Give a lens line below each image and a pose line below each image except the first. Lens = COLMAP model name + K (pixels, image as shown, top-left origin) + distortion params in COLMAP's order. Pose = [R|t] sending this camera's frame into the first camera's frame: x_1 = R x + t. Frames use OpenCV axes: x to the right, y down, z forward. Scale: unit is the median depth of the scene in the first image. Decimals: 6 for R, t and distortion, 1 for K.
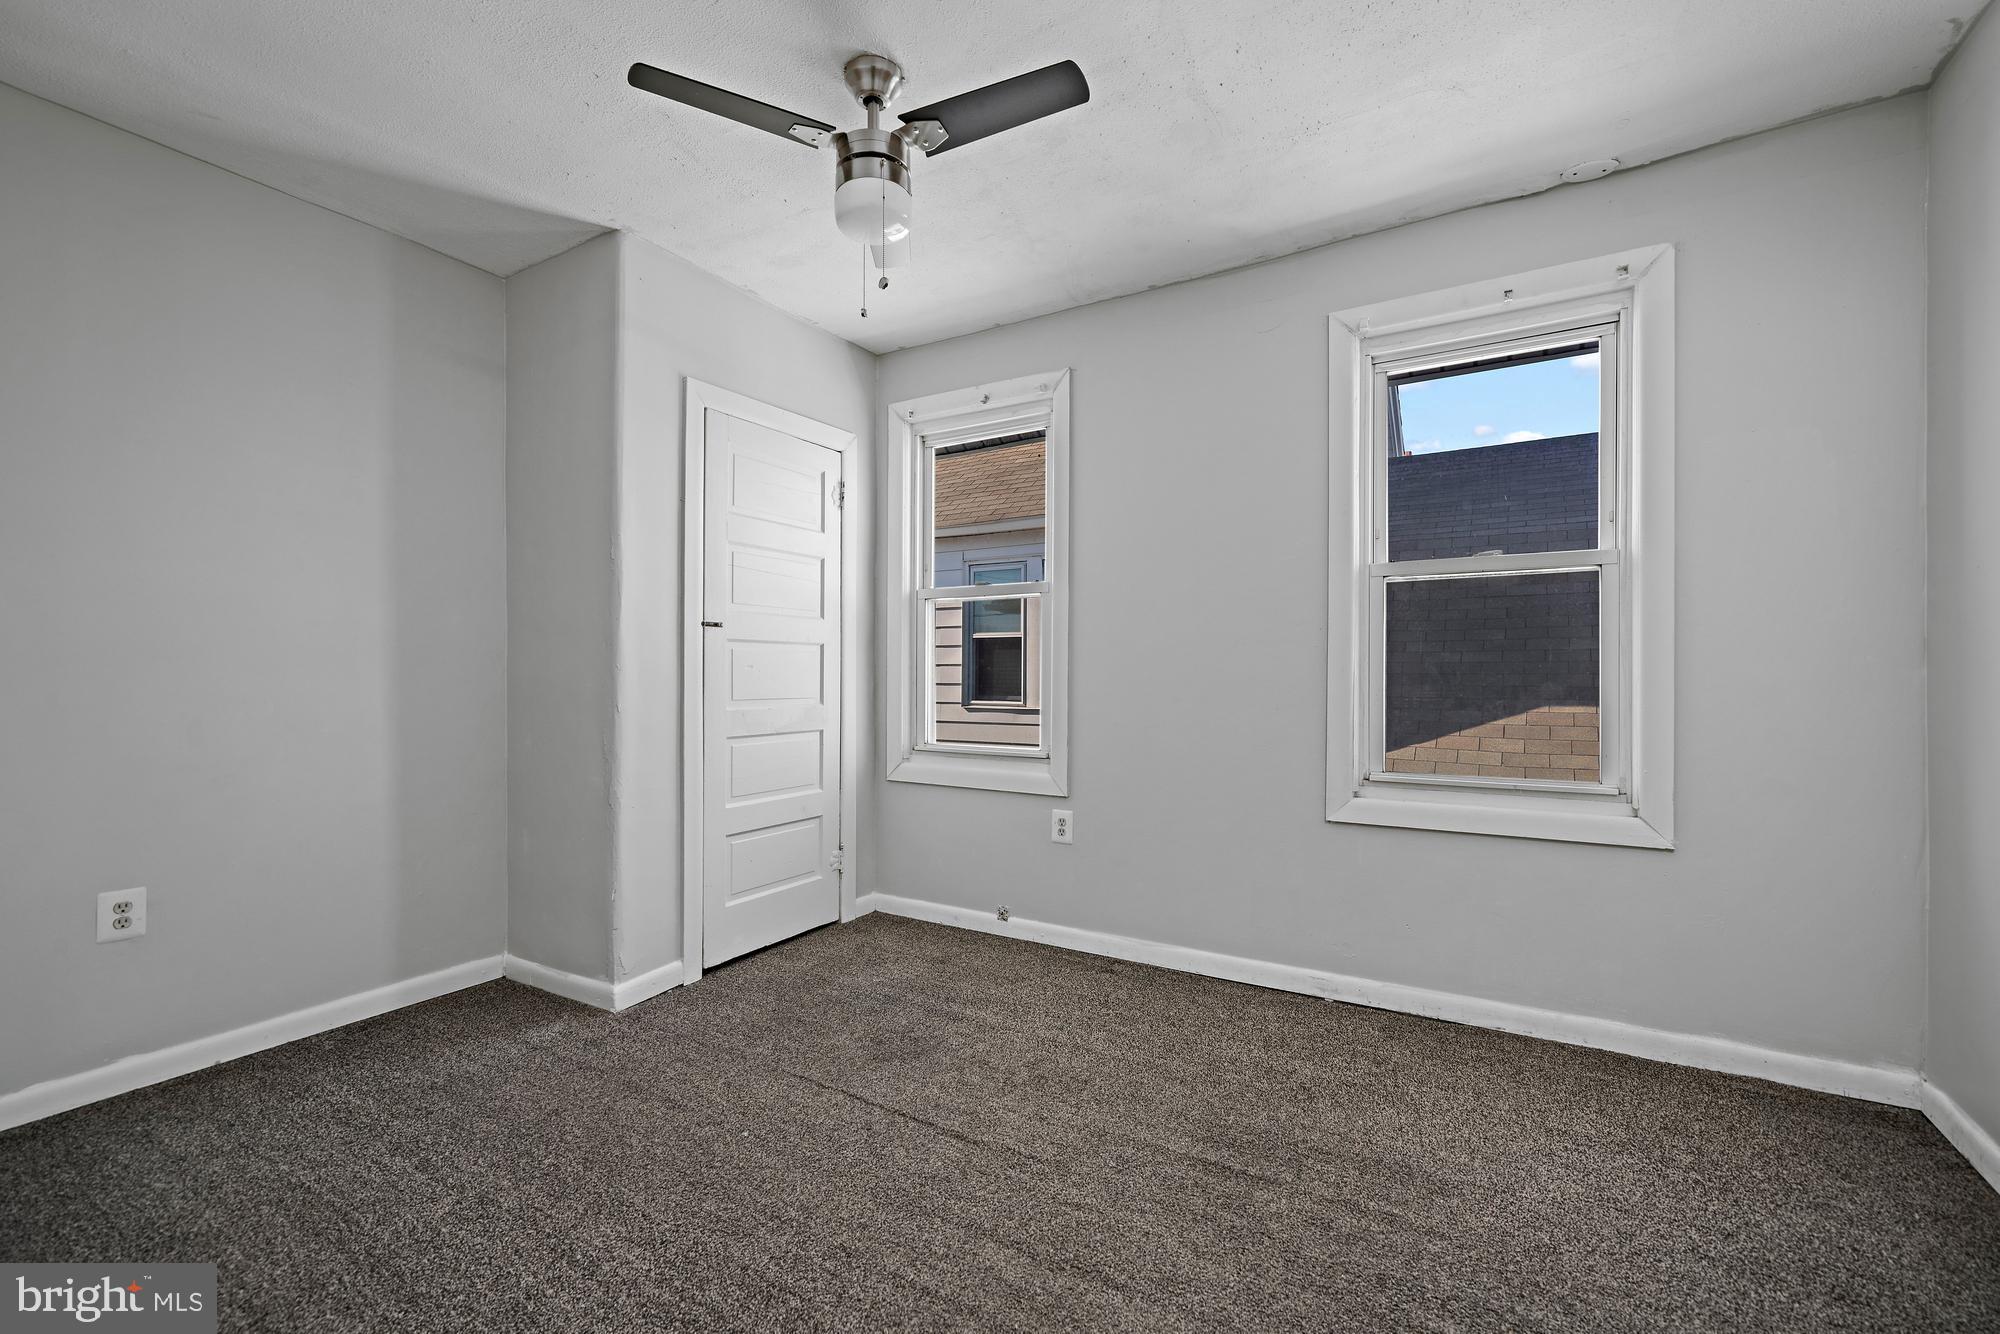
lens RADIAL K [[846.6, 0, 963.8], [0, 846.6, 668.5], [0, 0, 1]] dist [-0.002563, 0.000982]
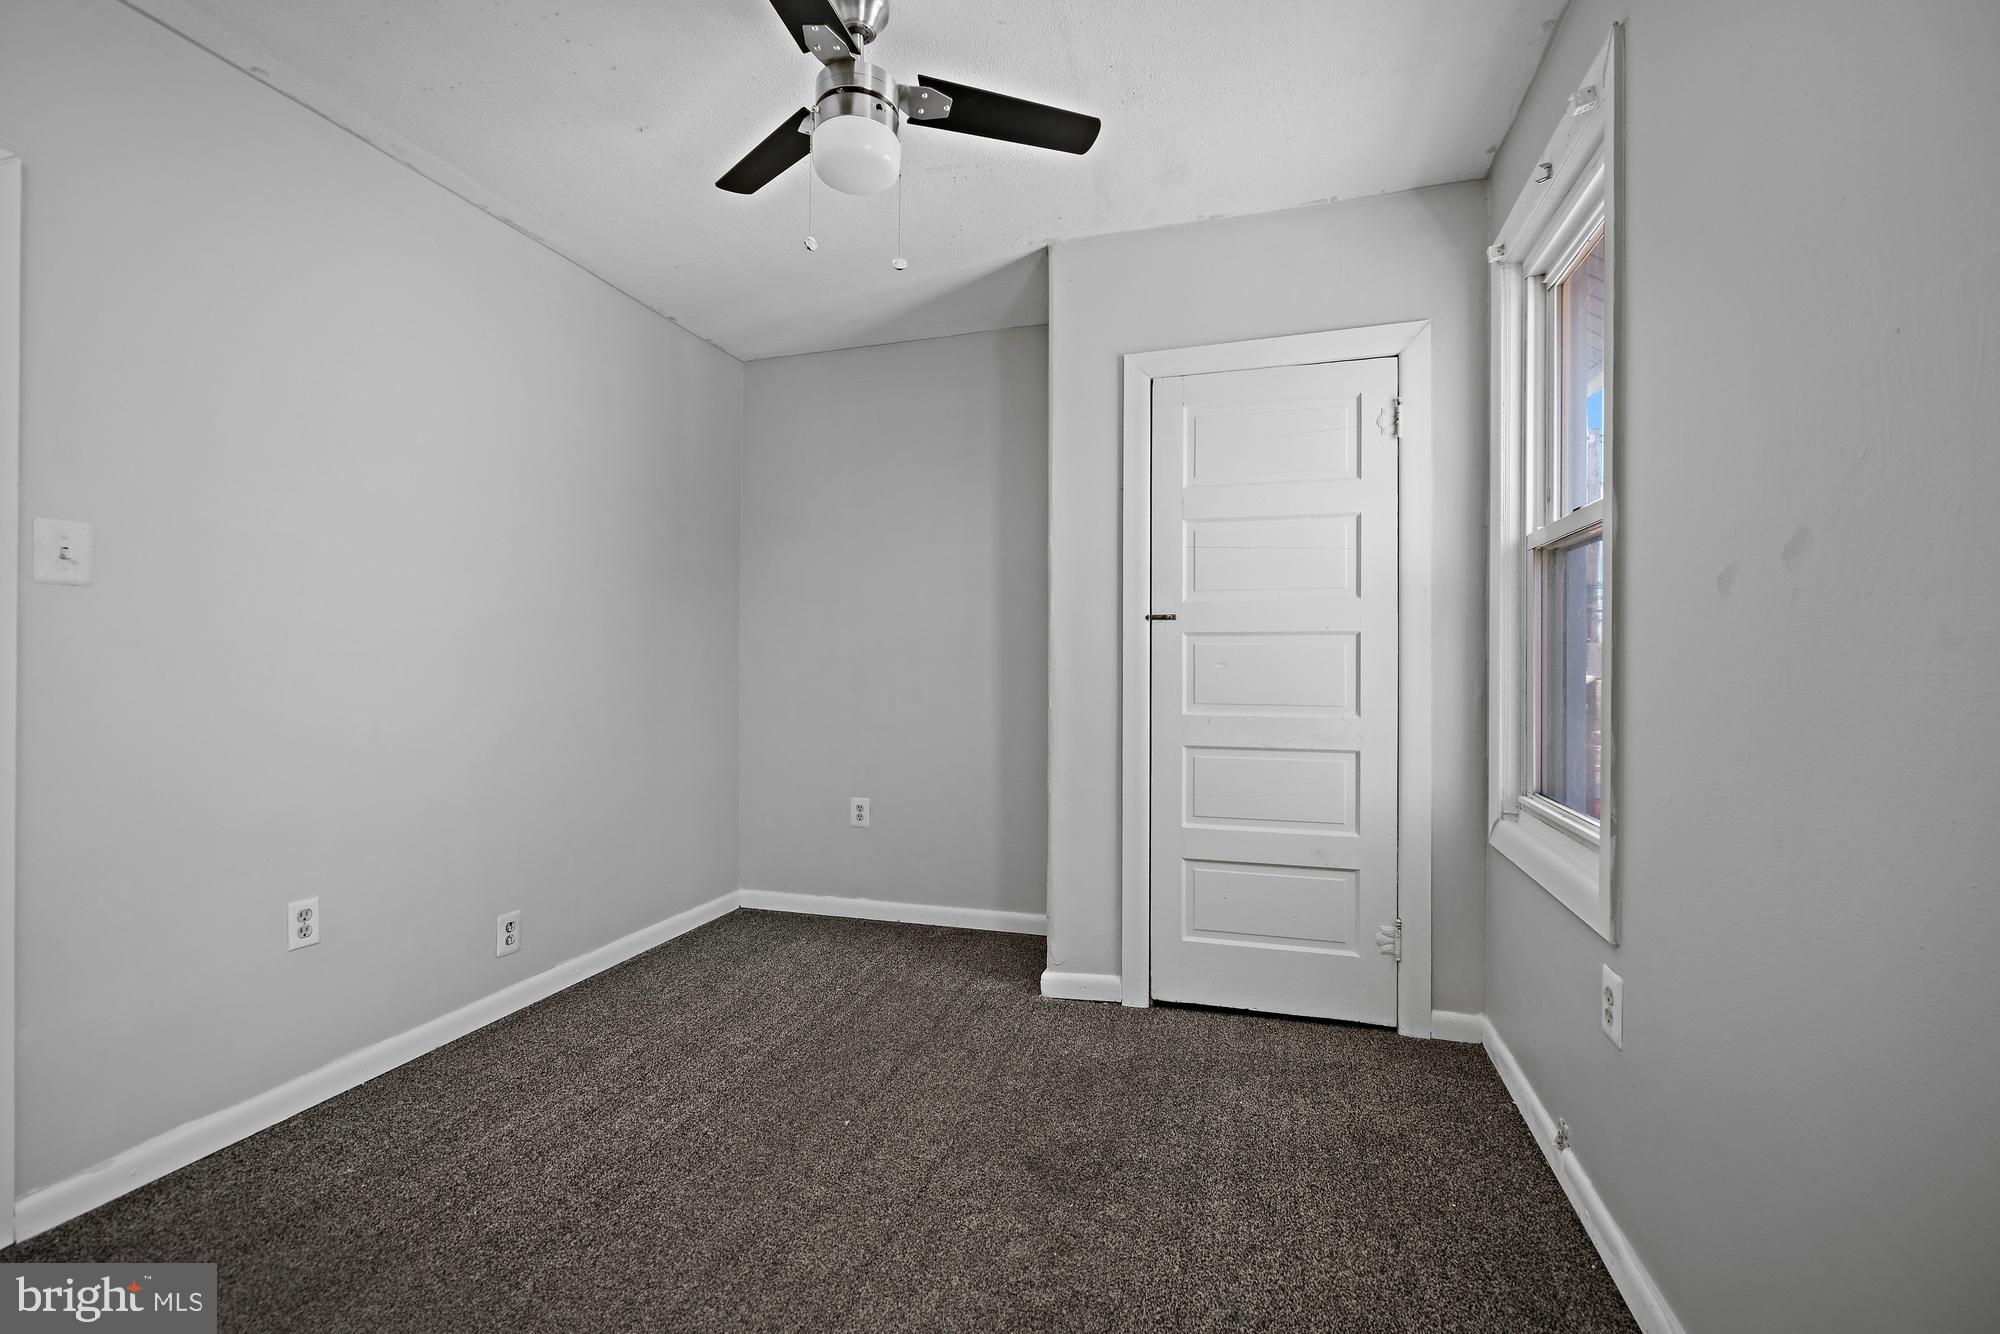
lens RADIAL K [[846.6, 0, 1012.8], [0, 846.6, 659.9], [0, 0, 1]] dist [-0.002563, 0.000982]
pose [[0.274254, -0.004707, -0.961646, 0.514120], [0.001384, 0.999989, -0.004500, -0.003532], [0.961656, -0.000097, 0.274258, 0.596990]]
